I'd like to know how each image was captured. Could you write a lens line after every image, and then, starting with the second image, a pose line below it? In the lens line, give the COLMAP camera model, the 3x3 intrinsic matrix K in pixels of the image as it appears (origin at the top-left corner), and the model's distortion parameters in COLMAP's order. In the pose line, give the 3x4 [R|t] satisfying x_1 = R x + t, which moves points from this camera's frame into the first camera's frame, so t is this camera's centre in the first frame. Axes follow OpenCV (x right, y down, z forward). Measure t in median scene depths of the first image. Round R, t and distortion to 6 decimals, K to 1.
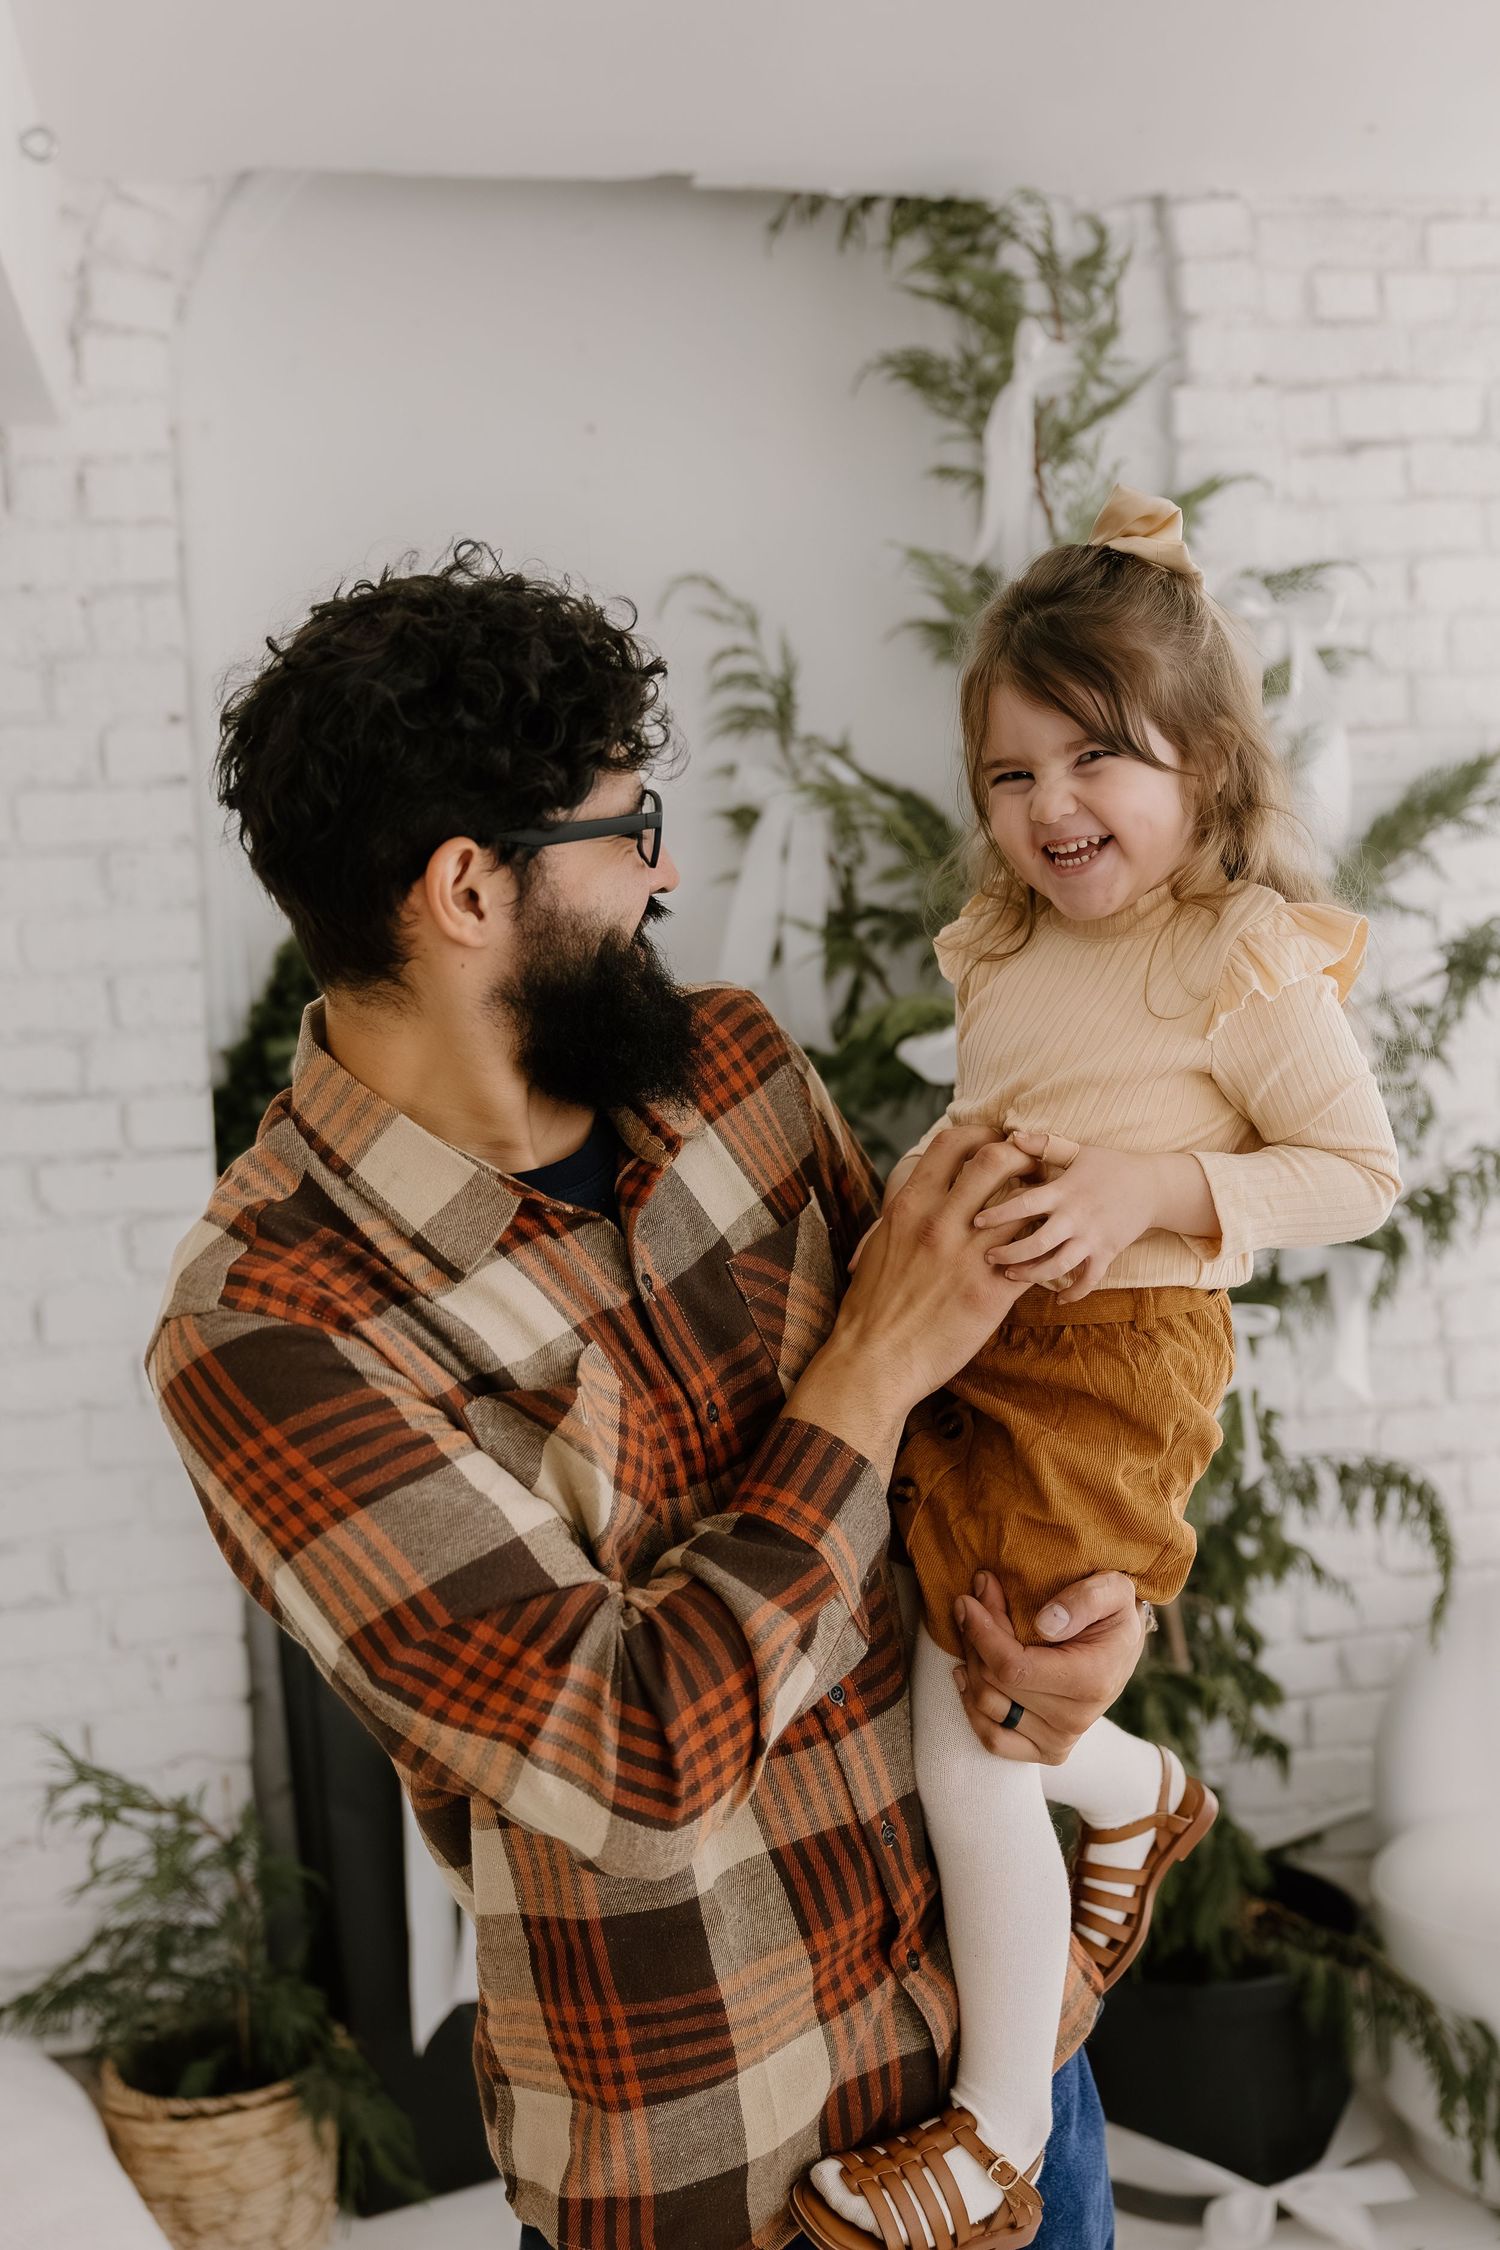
lens RADIAL K [[2403.0, 0, 760.9], [0, 2403.0, 1054.2], [0, 0, 1]] dist [-0.013212, 0.000000]
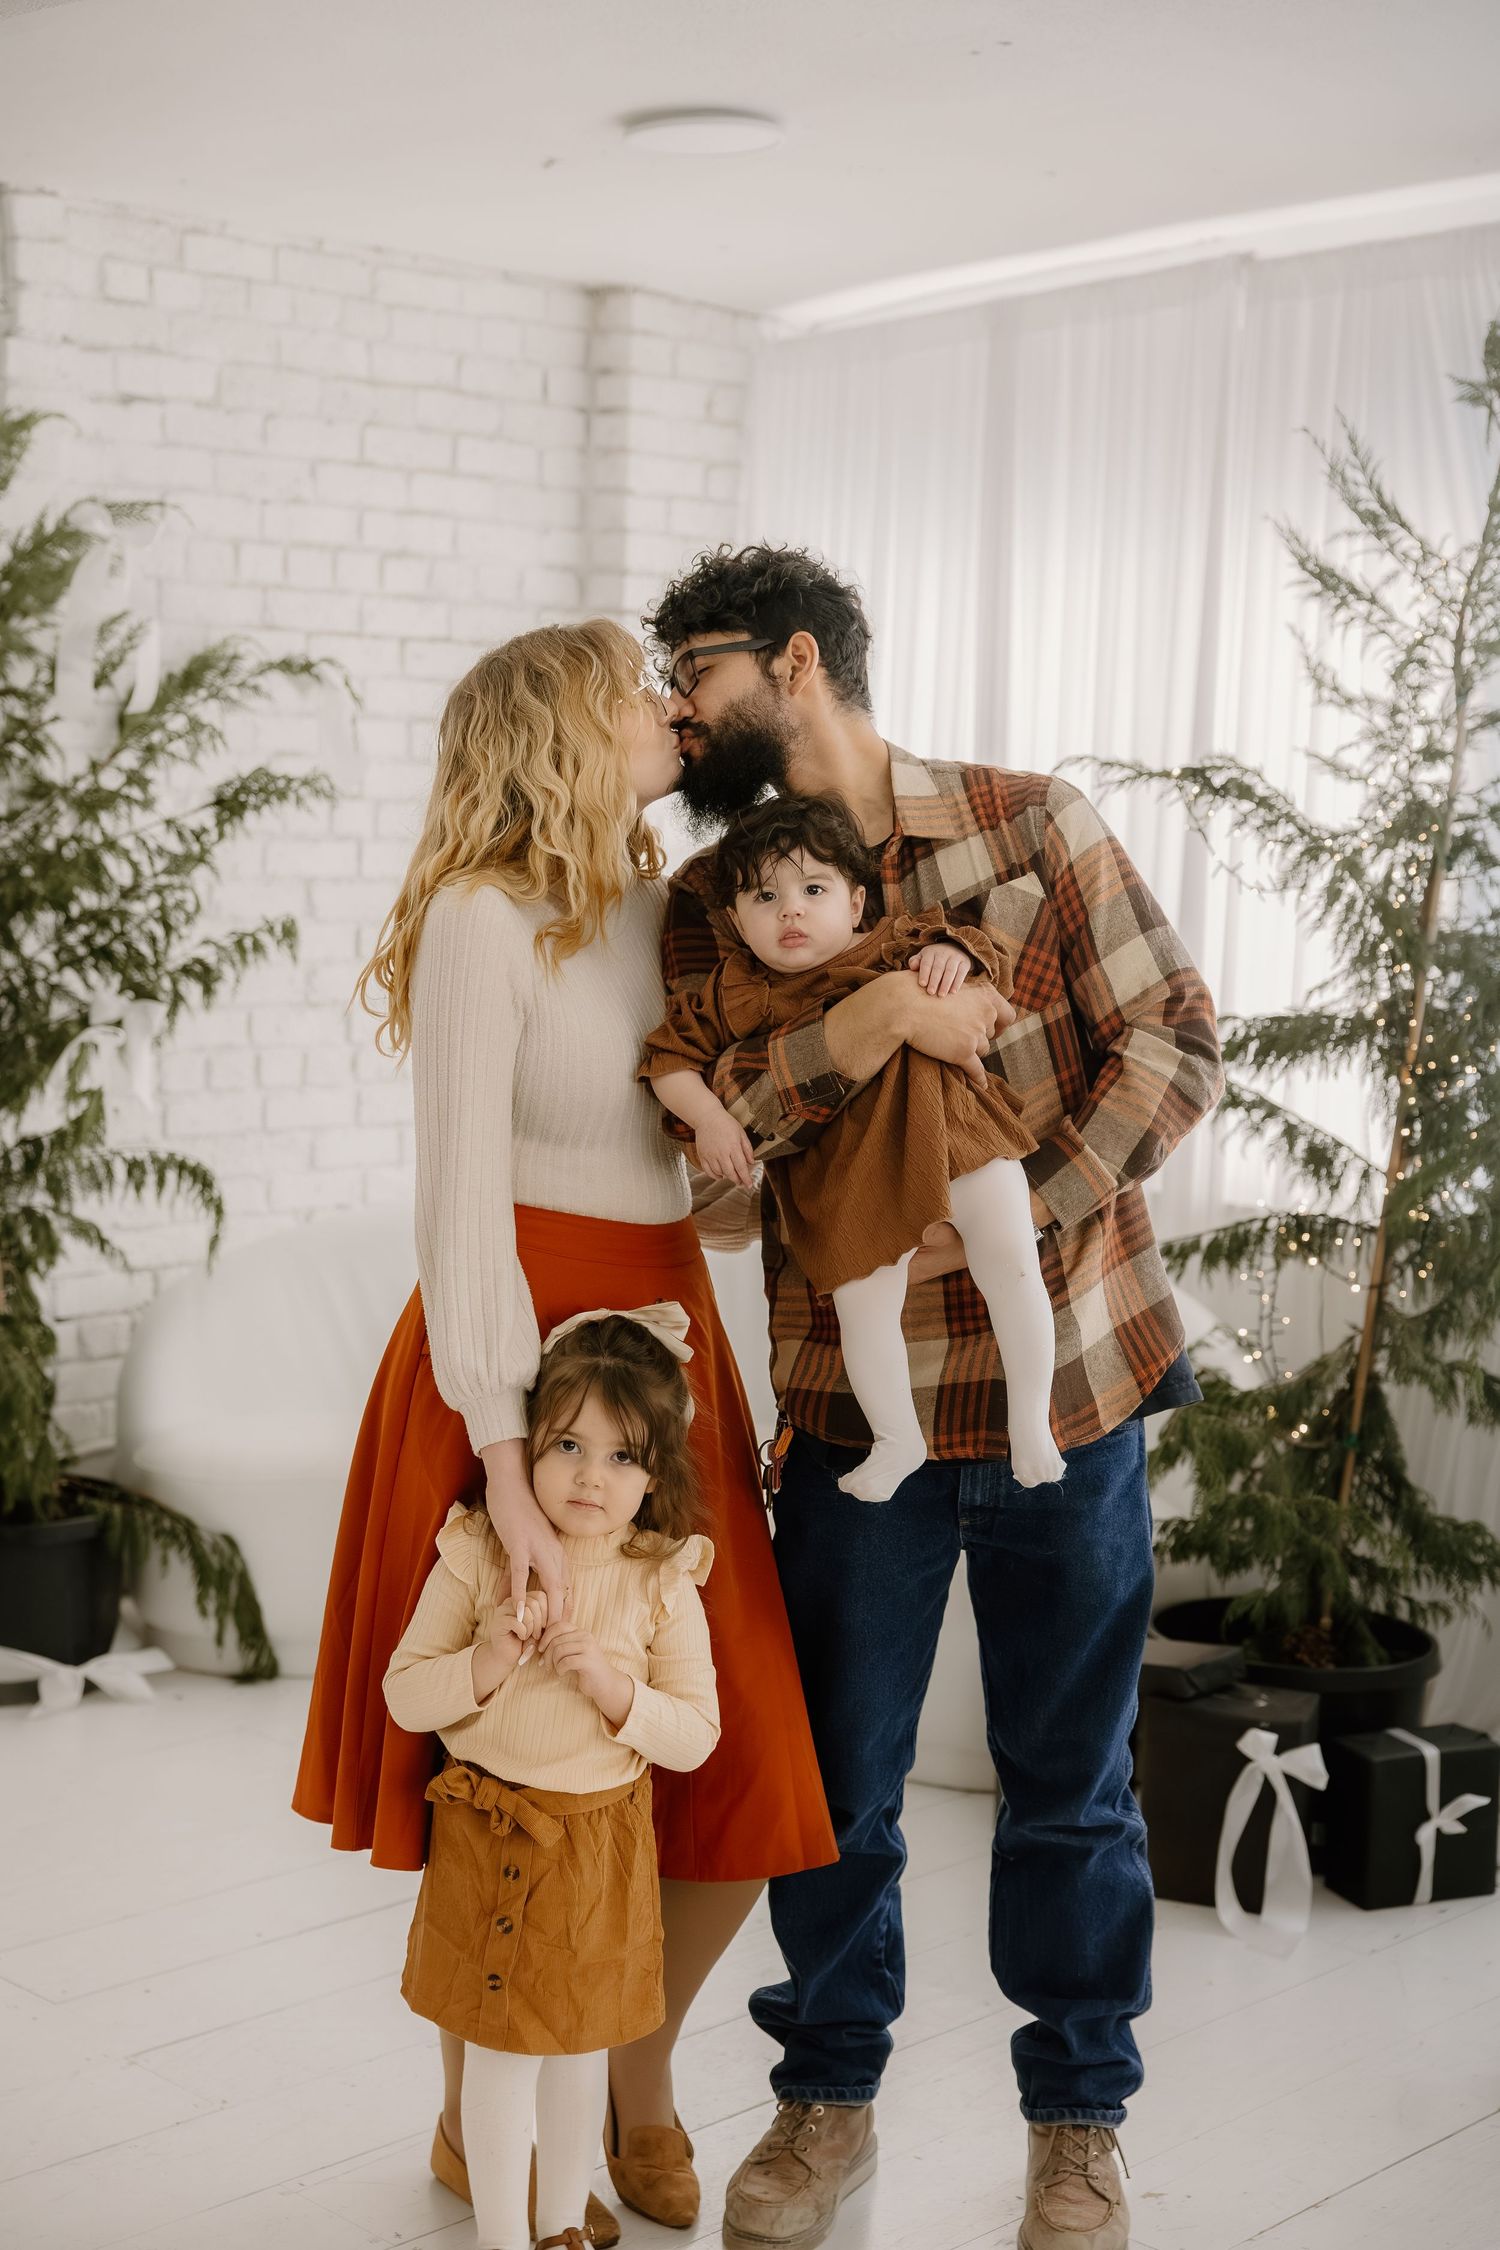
lens RADIAL K [[3190.1, 0, 749.6], [0, 3190.1, 1124.8], [0, 0, 1]] dist [0.023572, 0.000000]
pose [[0.822214, 0.010936, 0.569073, -0.472531], [-0.037923, 0.998646, 0.035601, 0.067410], [-0.567913, -0.050852, 0.821516, -0.656679]]
